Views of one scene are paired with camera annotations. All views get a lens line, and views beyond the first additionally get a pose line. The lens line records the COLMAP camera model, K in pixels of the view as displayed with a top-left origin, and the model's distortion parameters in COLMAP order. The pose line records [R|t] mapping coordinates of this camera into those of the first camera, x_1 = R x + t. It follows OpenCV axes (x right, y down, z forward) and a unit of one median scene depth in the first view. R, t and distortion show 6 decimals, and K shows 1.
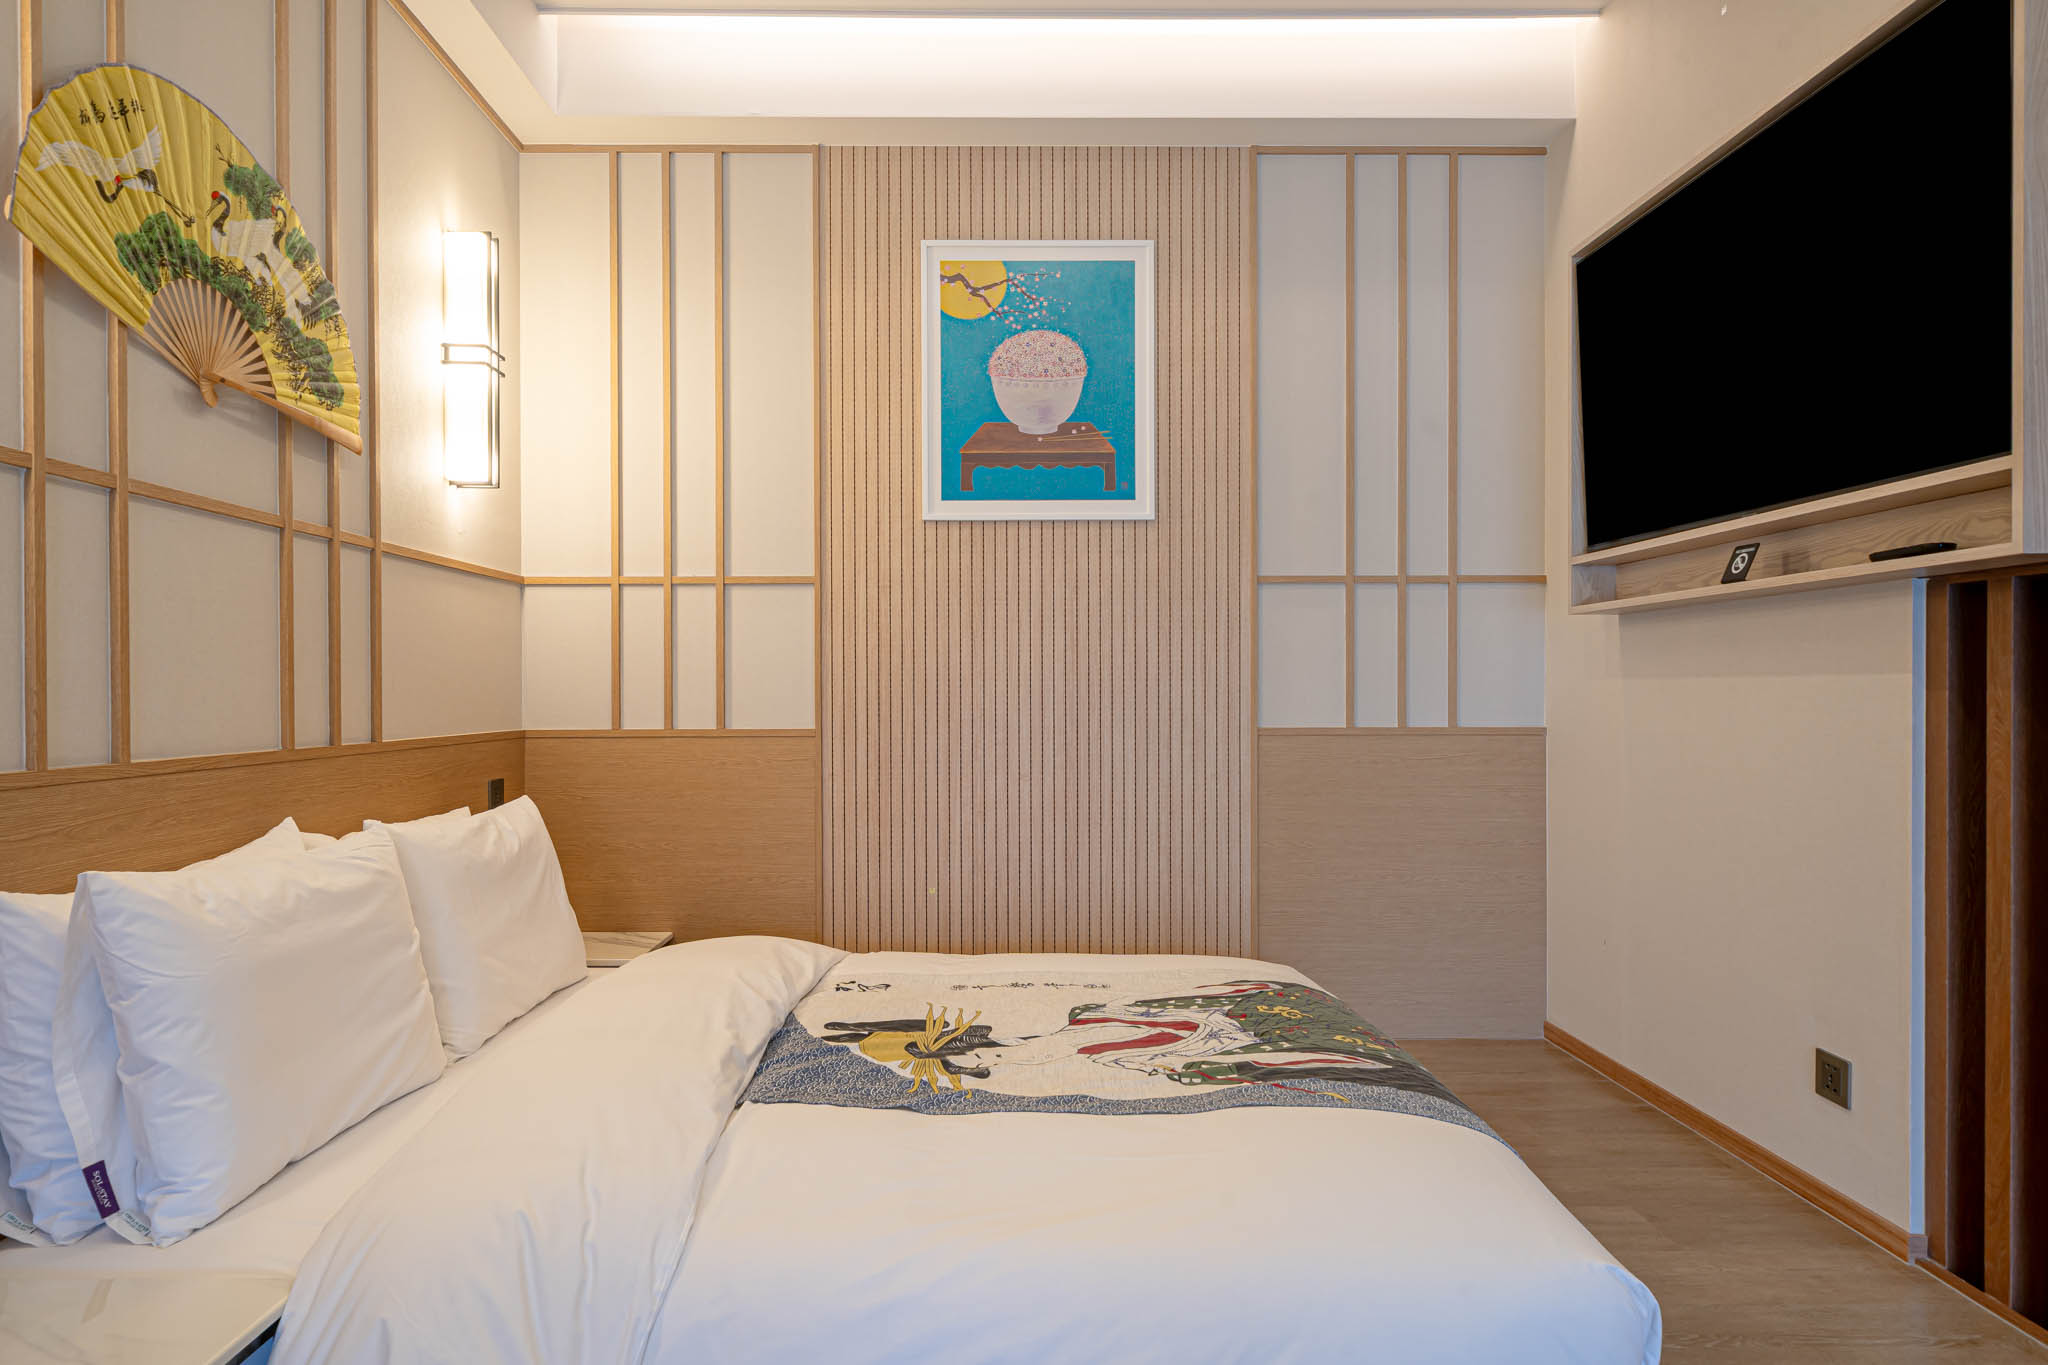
lens RADIAL K [[1171.5, 0, 1017.2], [0, 1171.5, 691.3], [0, 0, 1]] dist [-0.006558, -0.000049]
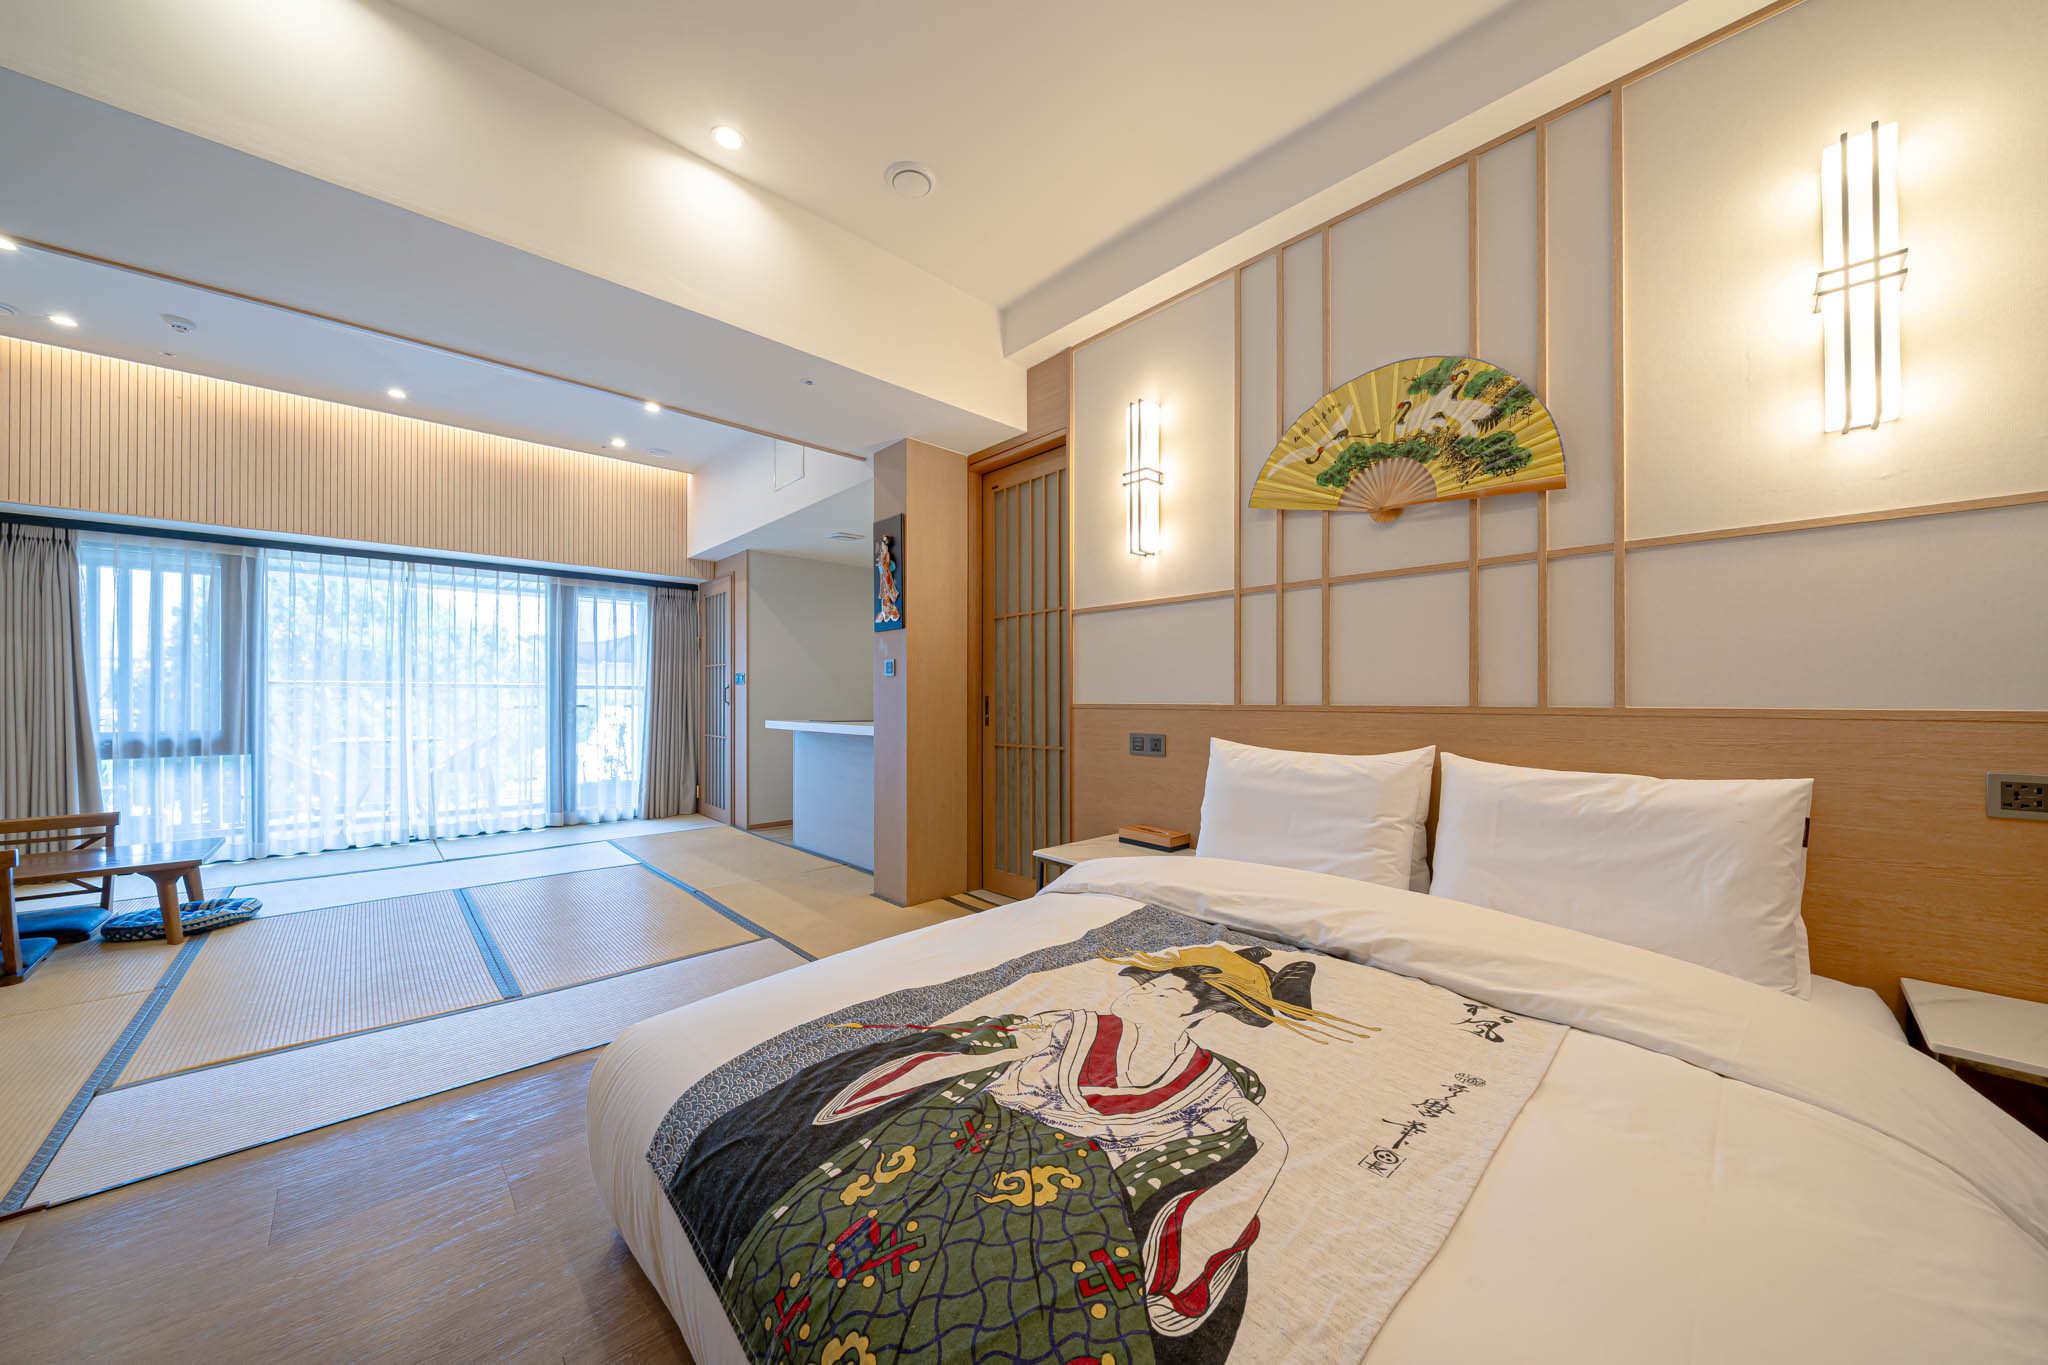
lens RADIAL K [[708.6, 0, 1013.6], [0, 708.6, 693.2], [0, 0, 1]] dist [0.000903, 0.000018]
pose [[-0.740732, -0.000612, -0.671801, 0.506934], [0.003941, 0.999978, -0.005256, 0.036639], [0.671789, -0.006541, -0.740713, 1.354284]]
